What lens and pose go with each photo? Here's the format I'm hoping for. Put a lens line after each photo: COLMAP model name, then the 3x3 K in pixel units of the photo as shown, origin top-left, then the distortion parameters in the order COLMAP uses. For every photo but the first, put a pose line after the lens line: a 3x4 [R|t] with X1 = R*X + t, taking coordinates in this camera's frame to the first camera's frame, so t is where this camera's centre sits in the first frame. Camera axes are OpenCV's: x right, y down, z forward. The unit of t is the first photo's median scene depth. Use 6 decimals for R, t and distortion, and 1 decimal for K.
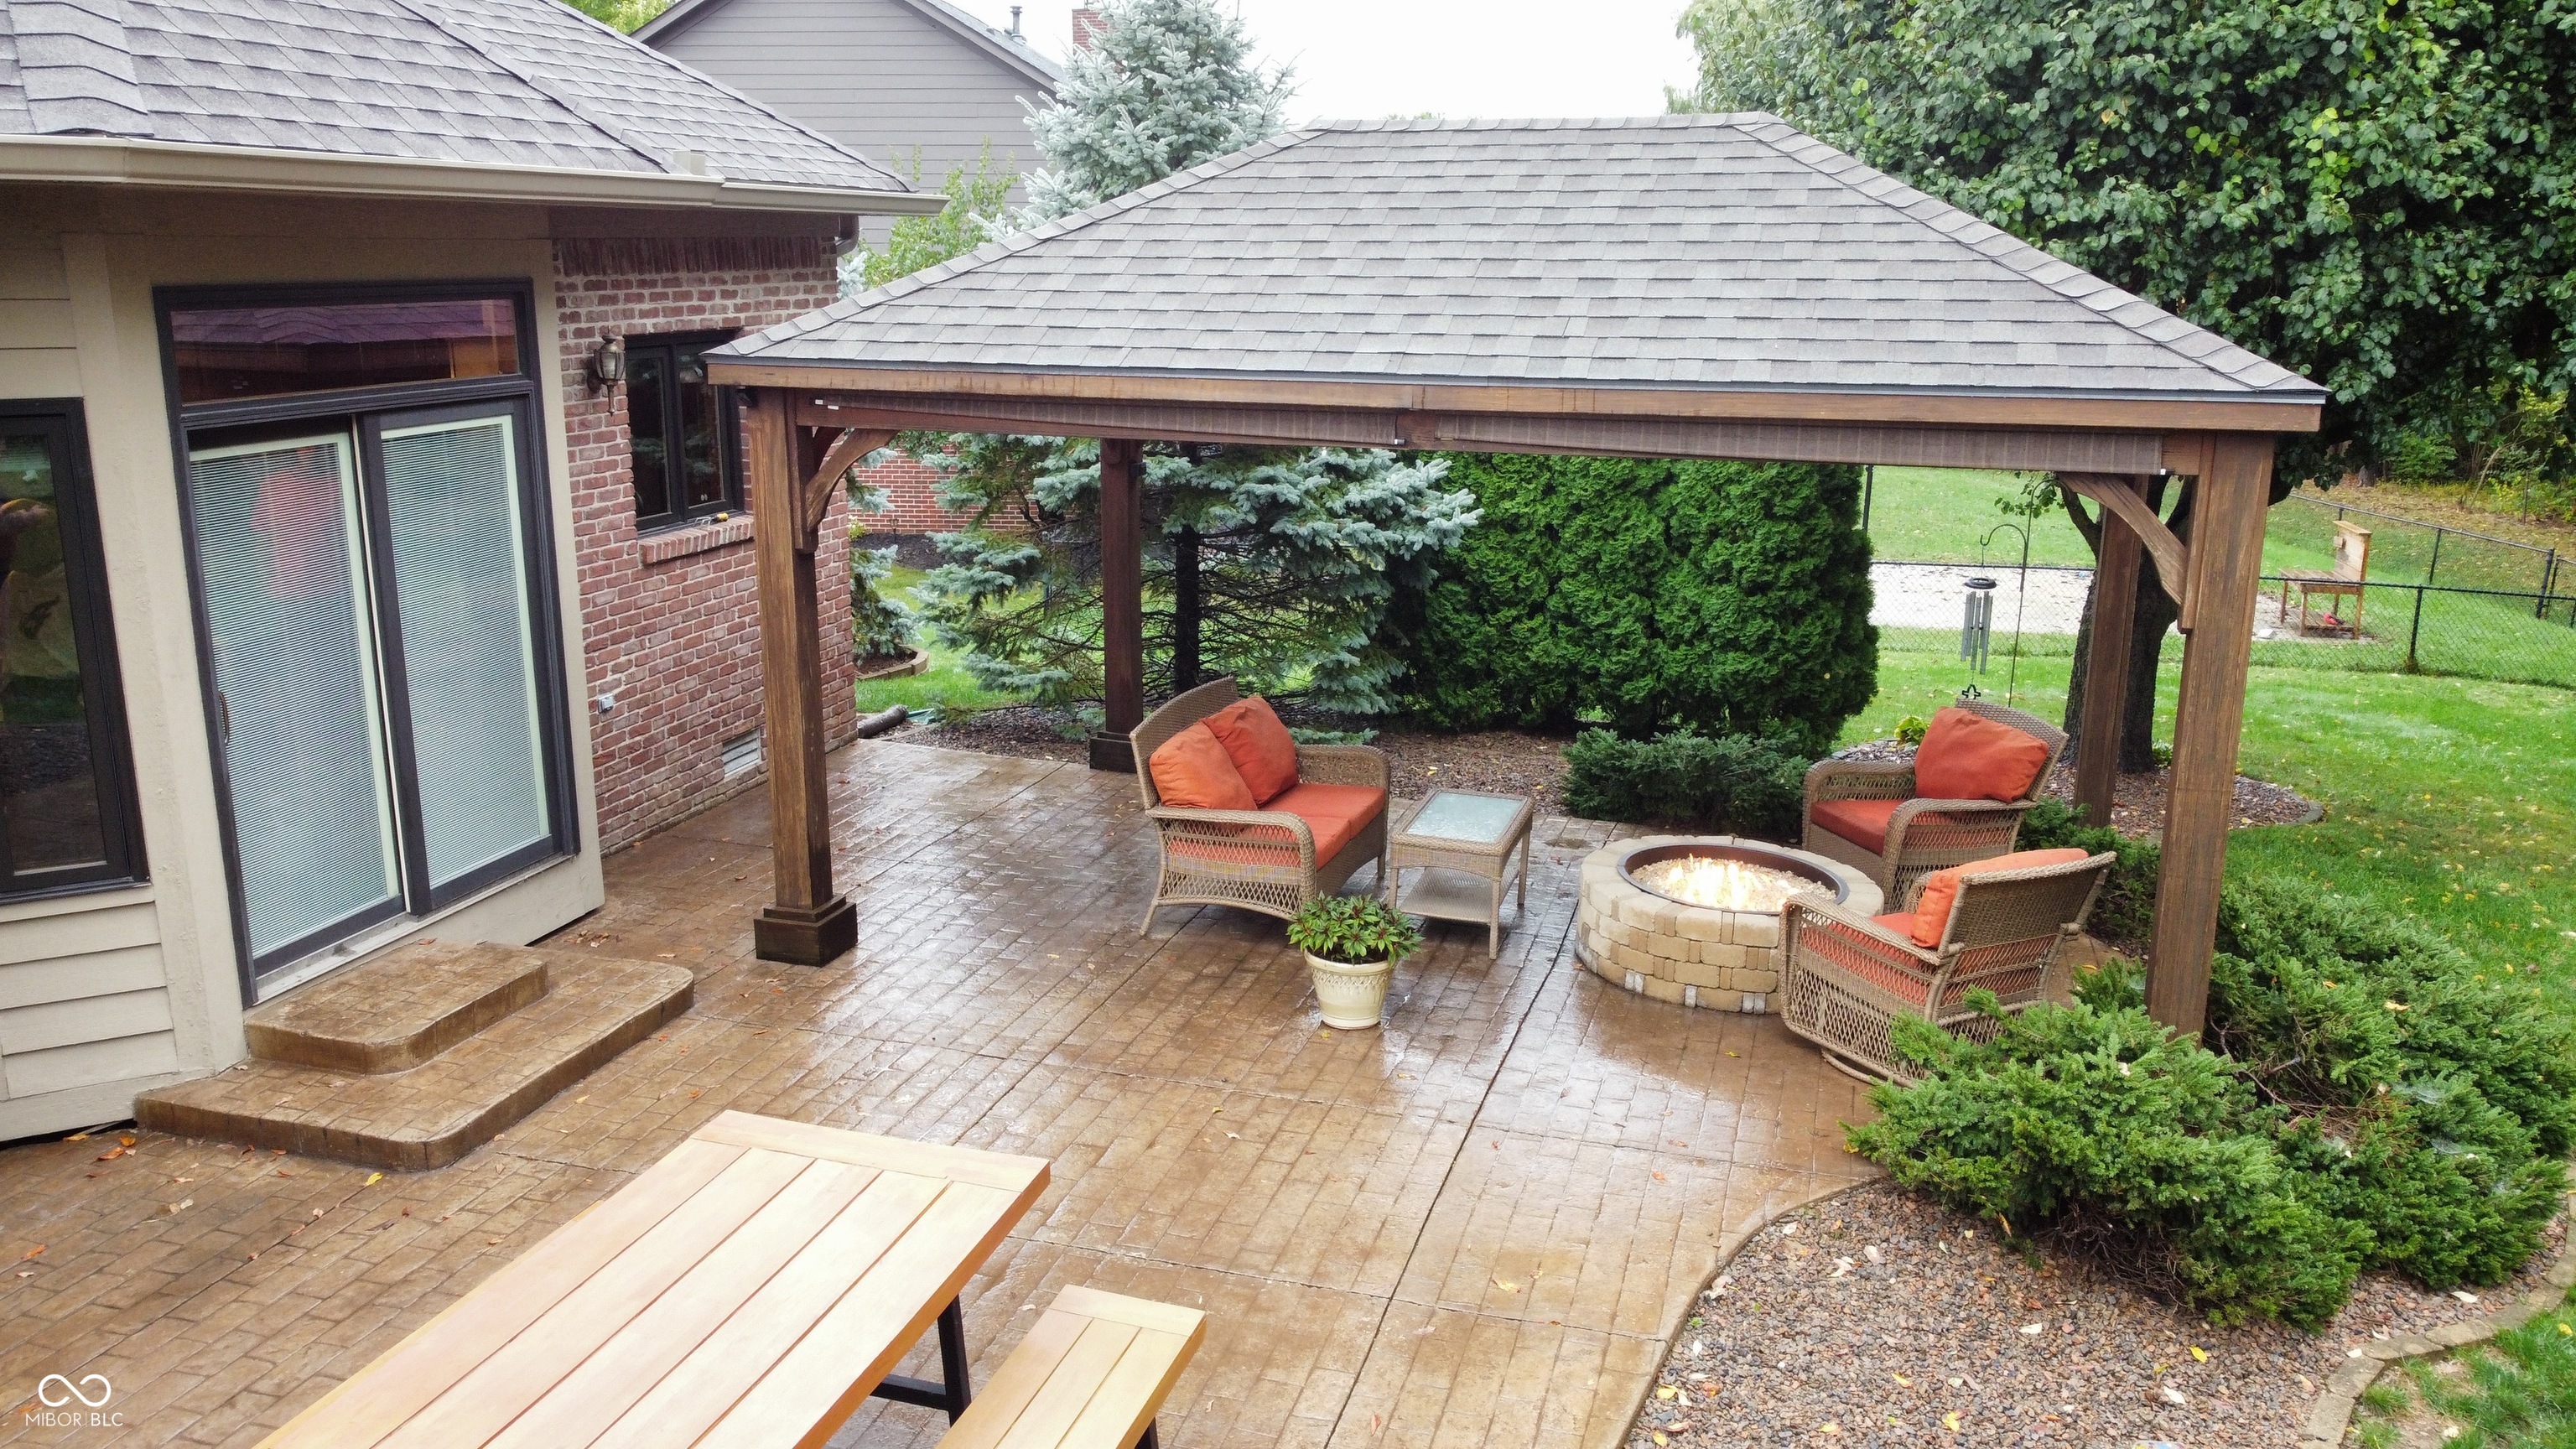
lens RADIAL K [[1948.4, 0, 1285.9], [0, 1948.4, 721.7], [0, 0, 1]] dist [0.000240, -0.009097]
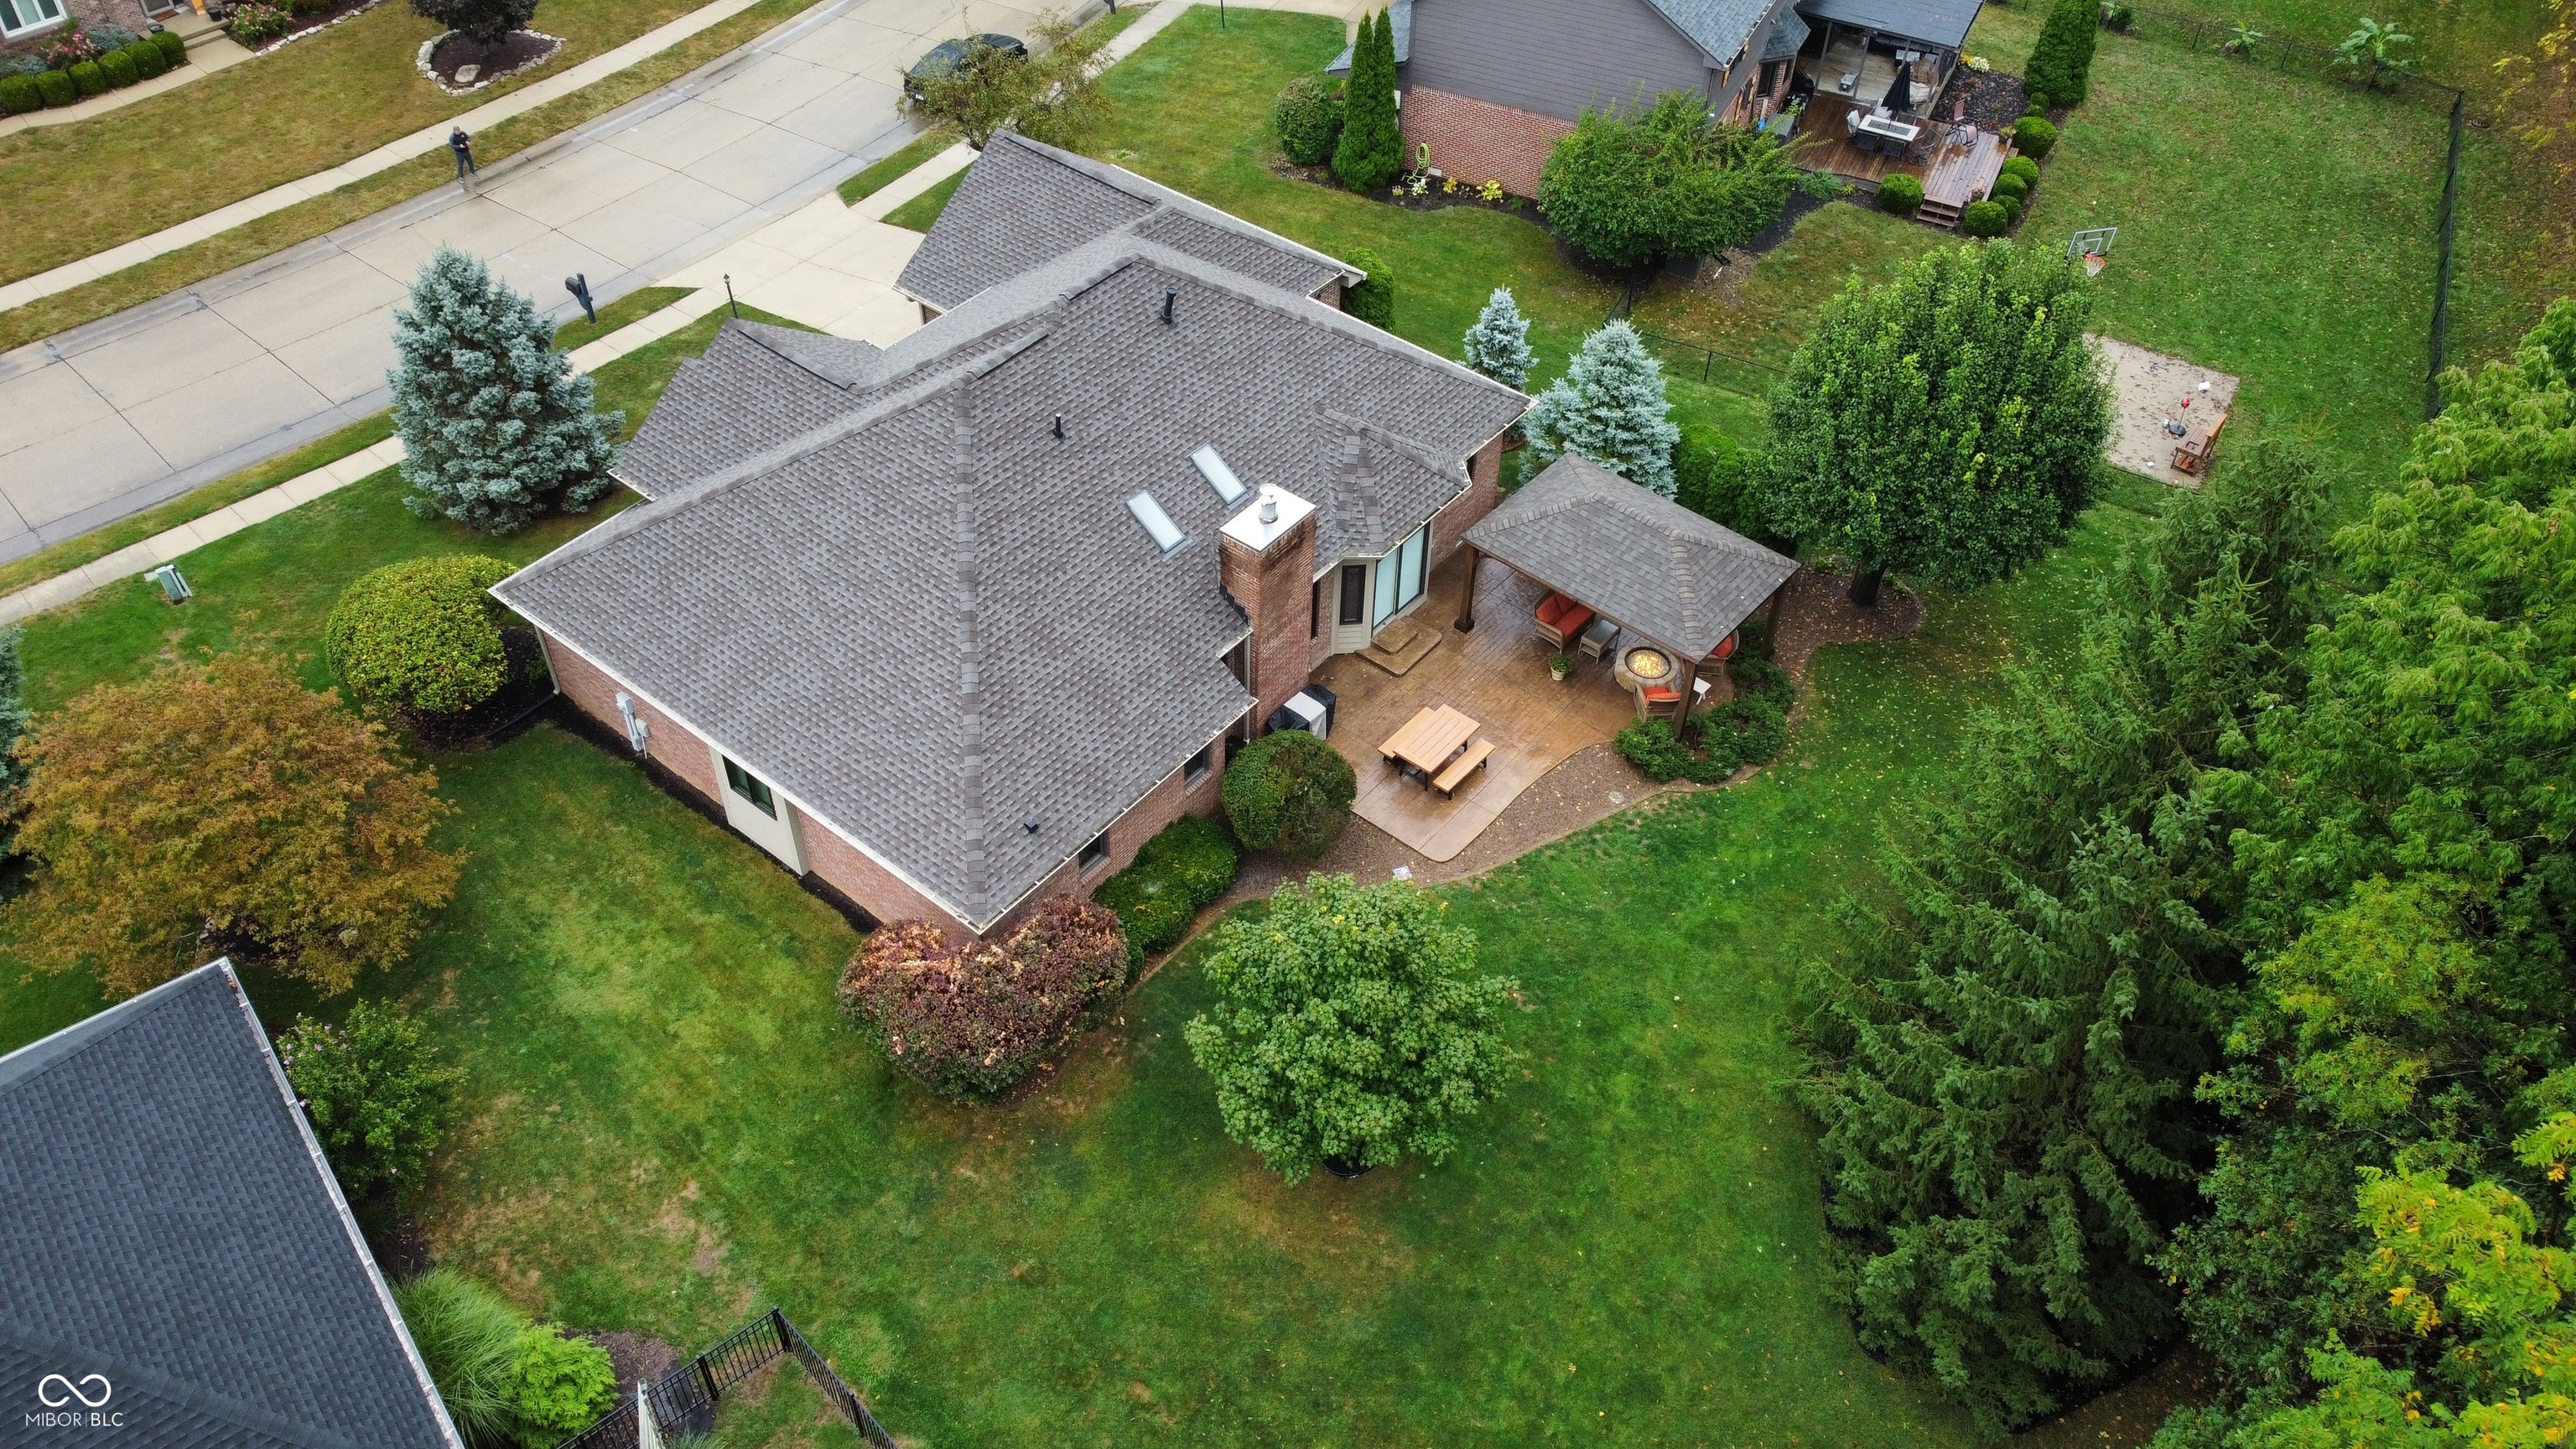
lens RADIAL K [[1948.4, 0, 1290.1], [0, 1948.4, 720.6], [0, 0, 1]] dist [0.000240, -0.009097]
pose [[0.924697, 0.277199, -0.260954, 0.787184], [-0.107899, 0.848167, 0.518624, -2.451901], [0.365095, -0.451413, 0.814206, -3.690678]]
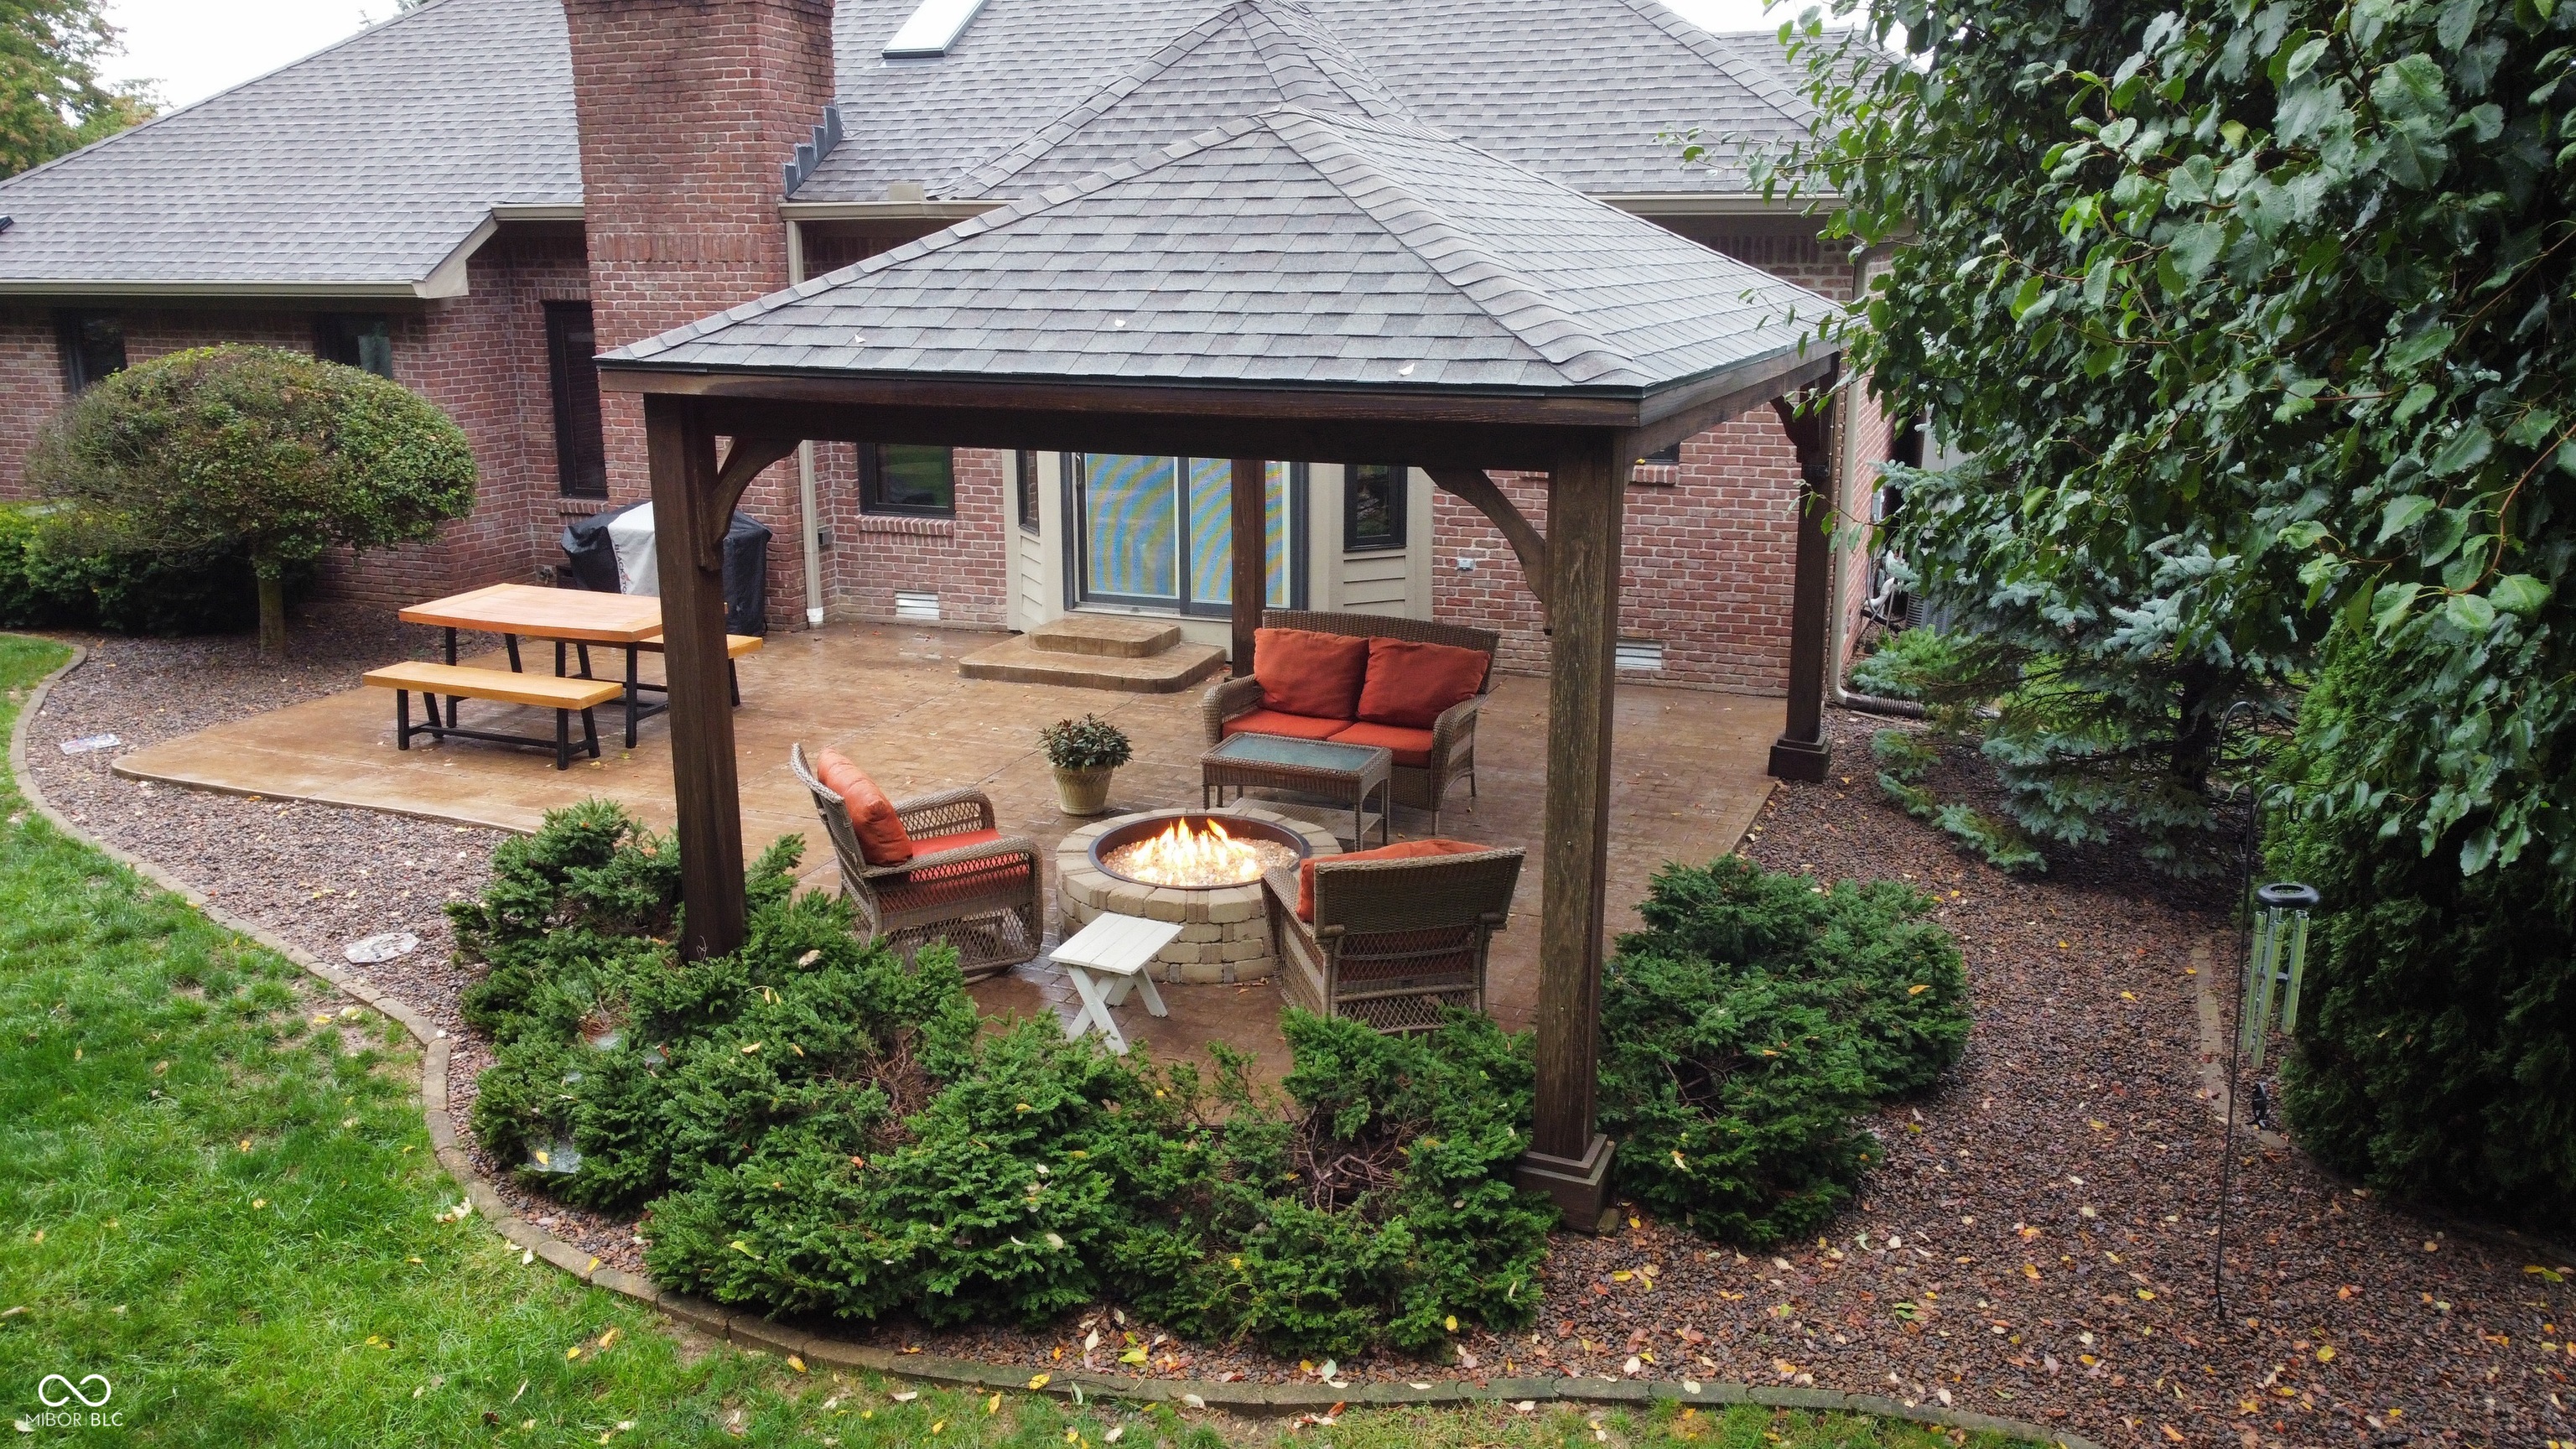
lens RADIAL K [[1948.4, 0, 1287.2], [0, 1948.4, 716.6], [0, 0, 1]] dist [0.000240, -0.009097]
pose [[-0.075584, 0.229265, -0.970425, 1.344388], [-0.236456, 0.941329, 0.240808, -0.272503], [0.968698, 0.247664, -0.016939, 1.158987]]
